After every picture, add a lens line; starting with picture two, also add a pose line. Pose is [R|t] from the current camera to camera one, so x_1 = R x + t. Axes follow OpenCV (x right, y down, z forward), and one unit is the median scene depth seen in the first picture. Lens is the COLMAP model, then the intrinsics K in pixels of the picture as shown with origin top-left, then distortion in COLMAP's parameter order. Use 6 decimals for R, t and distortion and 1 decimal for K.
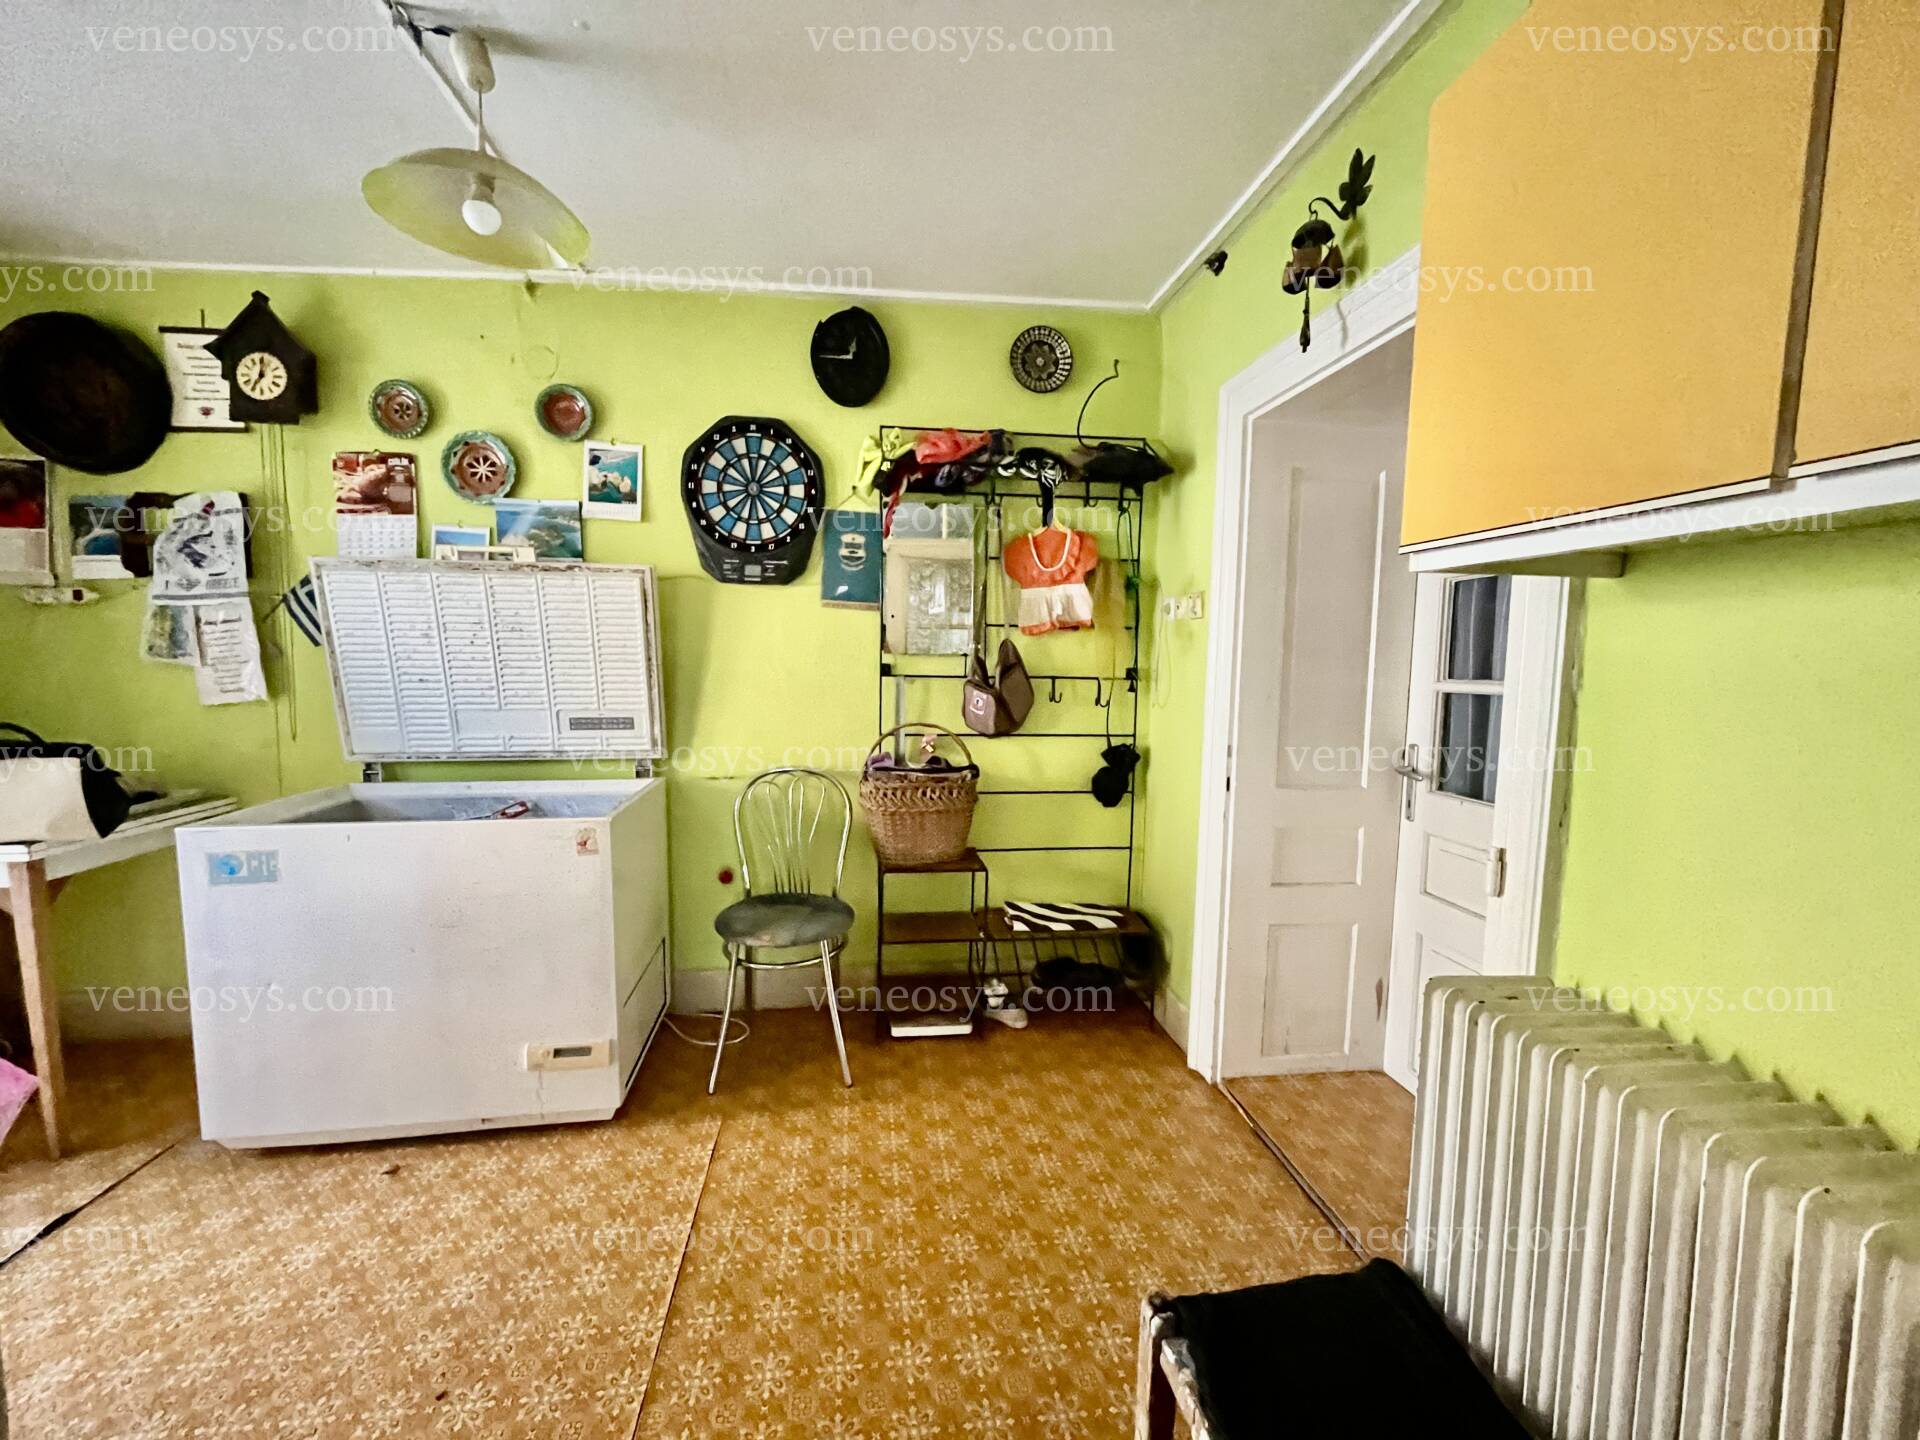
lens RADIAL K [[775.2, 0, 961.7], [0, 775.2, 718.9], [0, 0, 1]] dist [-0.003580, -0.001056]
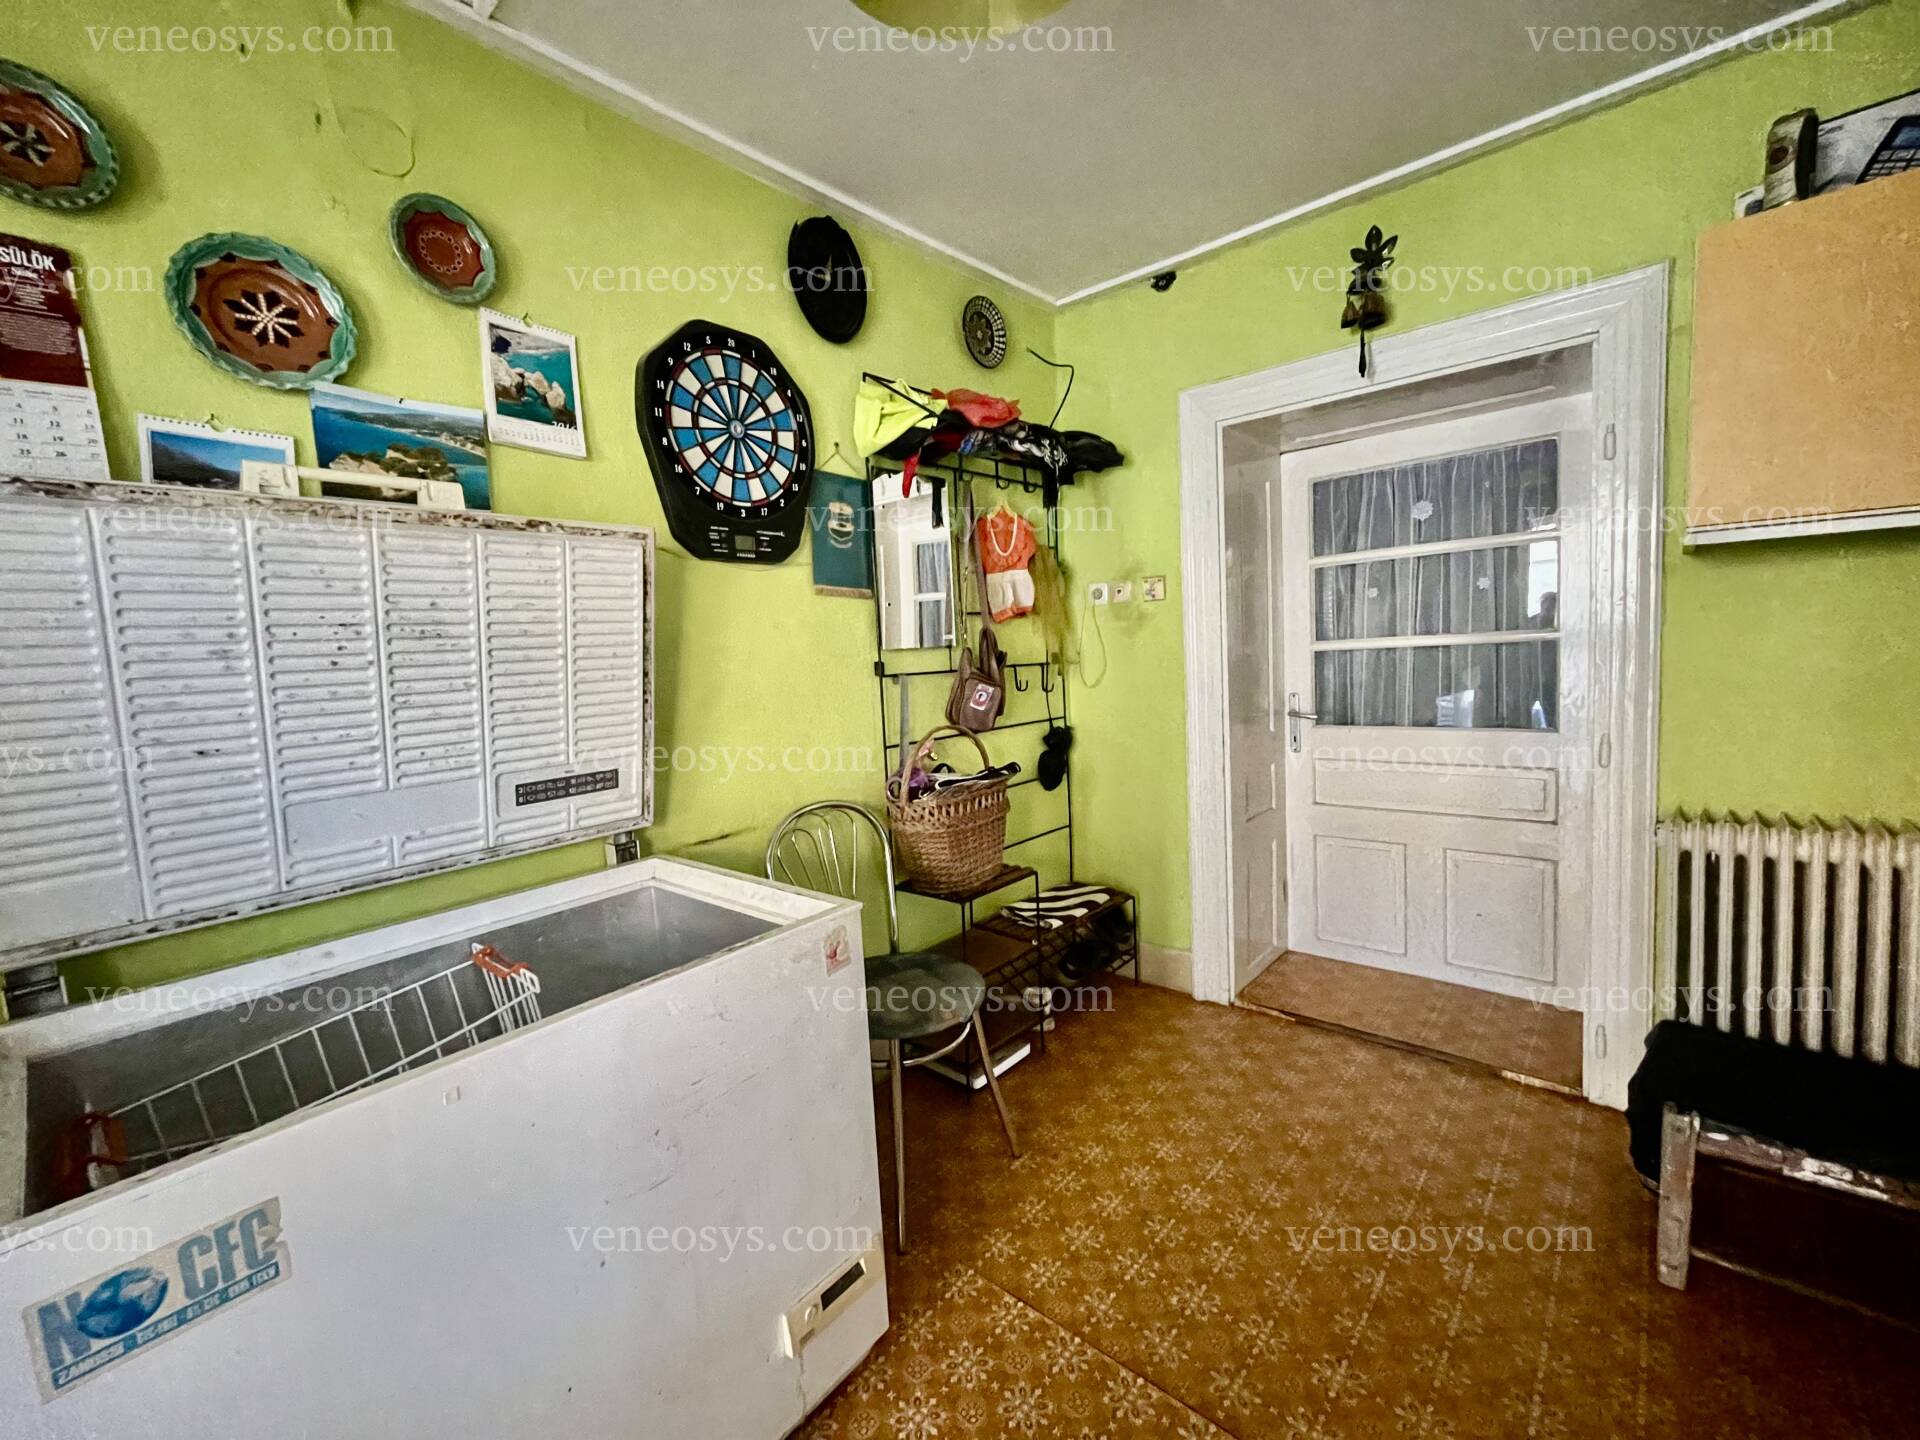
lens RADIAL K [[775.2, 0, 956.8], [0, 775.2, 719.7], [0, 0, 1]] dist [-0.003580, -0.001056]
pose [[0.750749, -0.111646, 0.651085, -0.615213], [0.117751, 0.992447, 0.034406, -0.030485], [-0.650009, 0.050835, 0.758225, 0.337171]]
